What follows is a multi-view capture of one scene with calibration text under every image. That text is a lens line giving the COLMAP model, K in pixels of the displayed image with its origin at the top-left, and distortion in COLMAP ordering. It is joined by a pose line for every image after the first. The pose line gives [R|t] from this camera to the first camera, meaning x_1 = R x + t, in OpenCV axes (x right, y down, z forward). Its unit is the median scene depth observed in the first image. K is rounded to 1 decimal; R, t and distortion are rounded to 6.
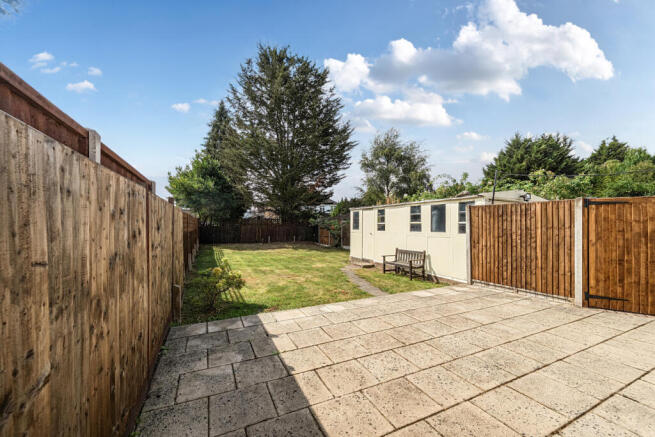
lens RADIAL K [[254.7, 0, 322.9], [0, 254.7, 221.9], [0, 0, 1]] dist [-0.006107, 0.000845]
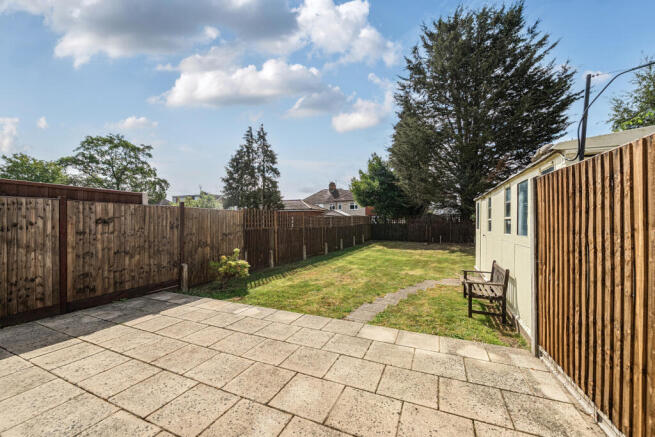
lens RADIAL K [[254.7, 0, 328.0], [0, 254.7, 220.5], [0, 0, 1]] dist [-0.006107, 0.000845]
pose [[0.668069, -0.004079, -0.744088, 0.671374], [0.005739, 0.999983, -0.000328, 0.009067], [0.744077, -0.004051, 0.668081, 0.440269]]
